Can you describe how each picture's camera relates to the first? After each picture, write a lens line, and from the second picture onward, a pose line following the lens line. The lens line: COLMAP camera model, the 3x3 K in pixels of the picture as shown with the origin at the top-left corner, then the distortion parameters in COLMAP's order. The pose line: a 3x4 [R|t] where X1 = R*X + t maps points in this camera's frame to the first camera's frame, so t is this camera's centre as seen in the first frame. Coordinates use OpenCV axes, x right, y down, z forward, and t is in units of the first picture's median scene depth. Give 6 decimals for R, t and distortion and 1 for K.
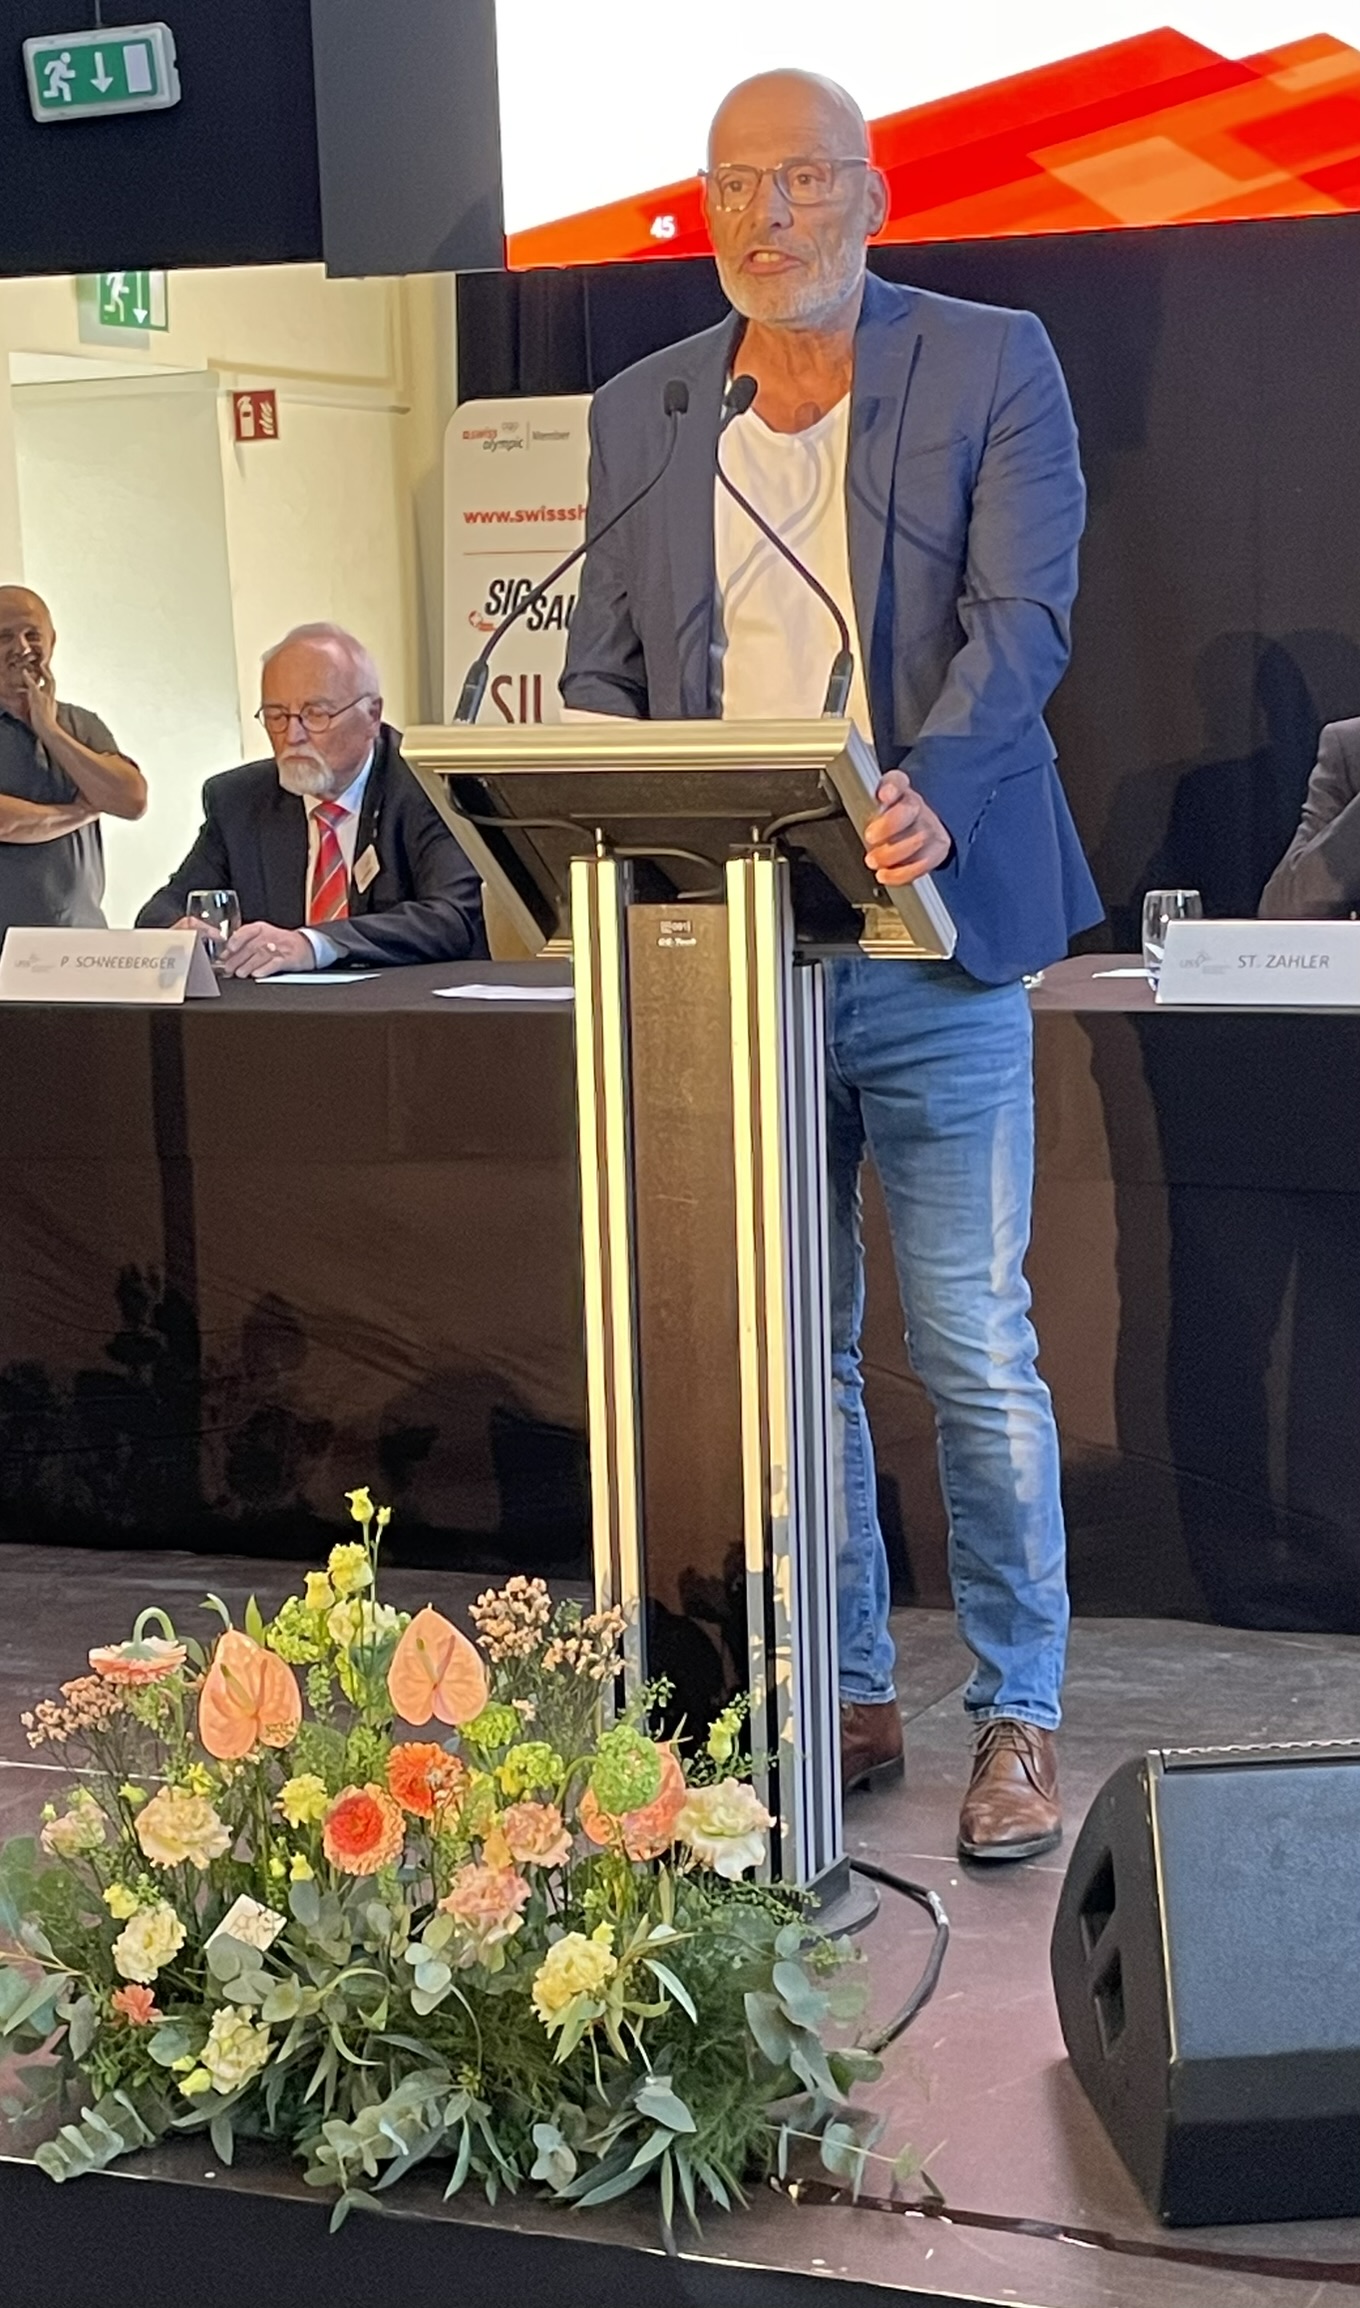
lens RADIAL K [[4112.0, 0, 681.8], [0, 4112.0, 1296.5], [0, 0, 1]] dist [0.148053, -0.142242]
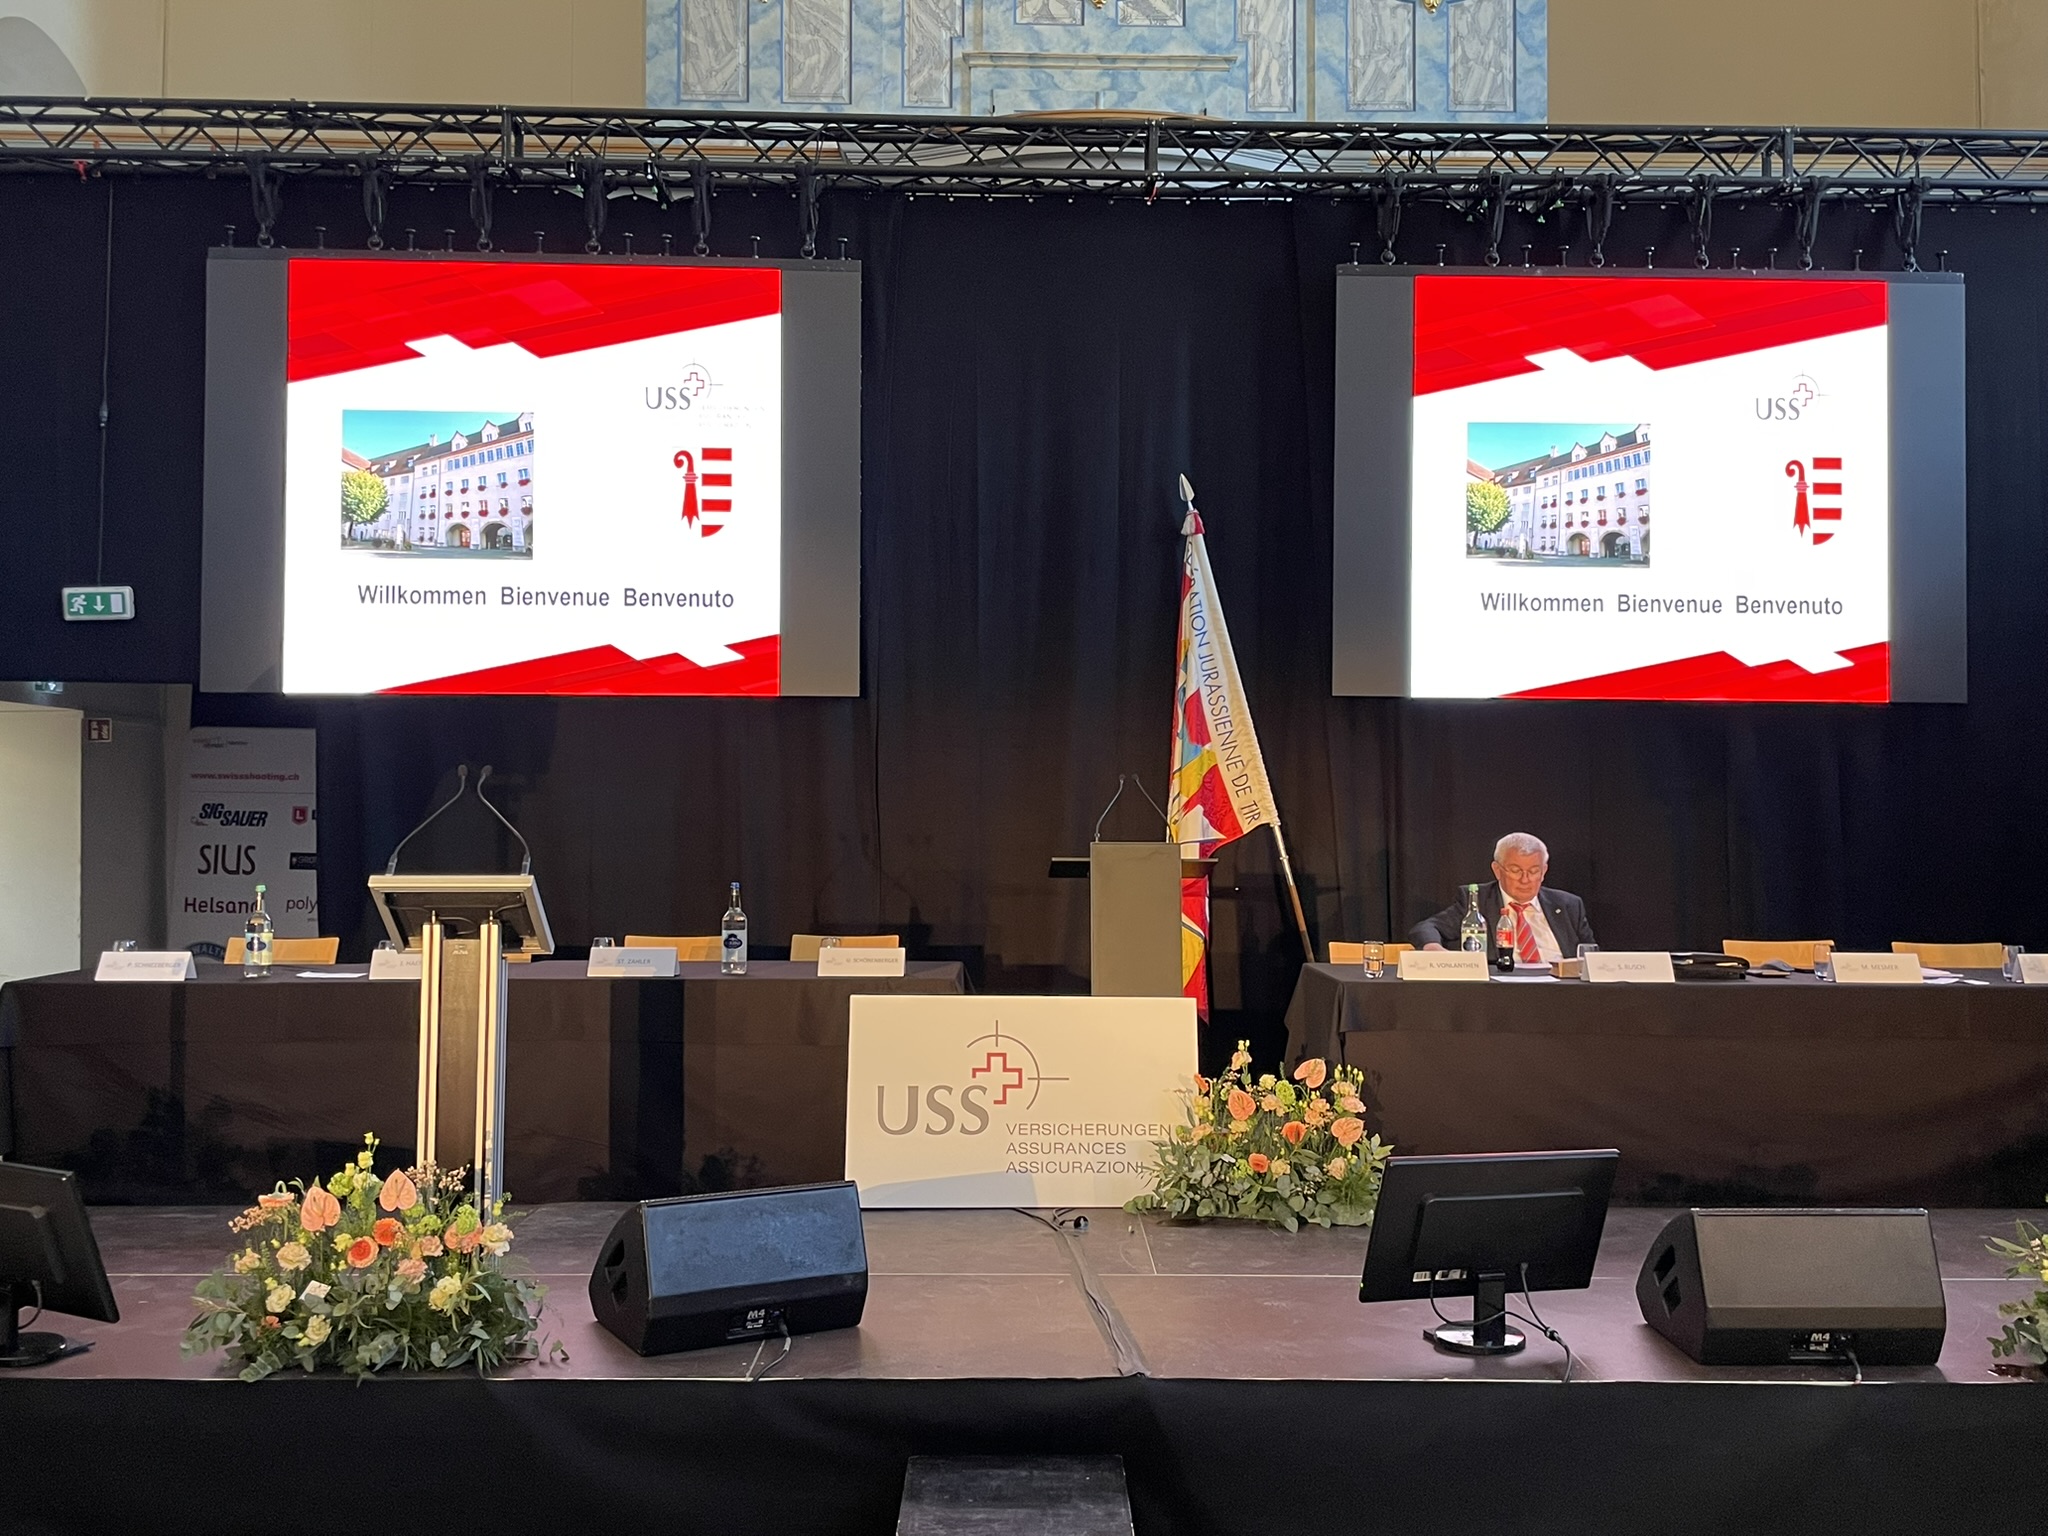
lens RADIAL K [[1882.5, 0, 1024.0], [0, 1882.5, 768.0], [0, 0, 1]] dist [0.004123, 0.001654]
pose [[0.917092, 0.040125, 0.396652, -0.190163], [0.036453, 0.982315, -0.183653, 0.053798], [-0.397007, 0.182886, 0.899410, -0.454675]]
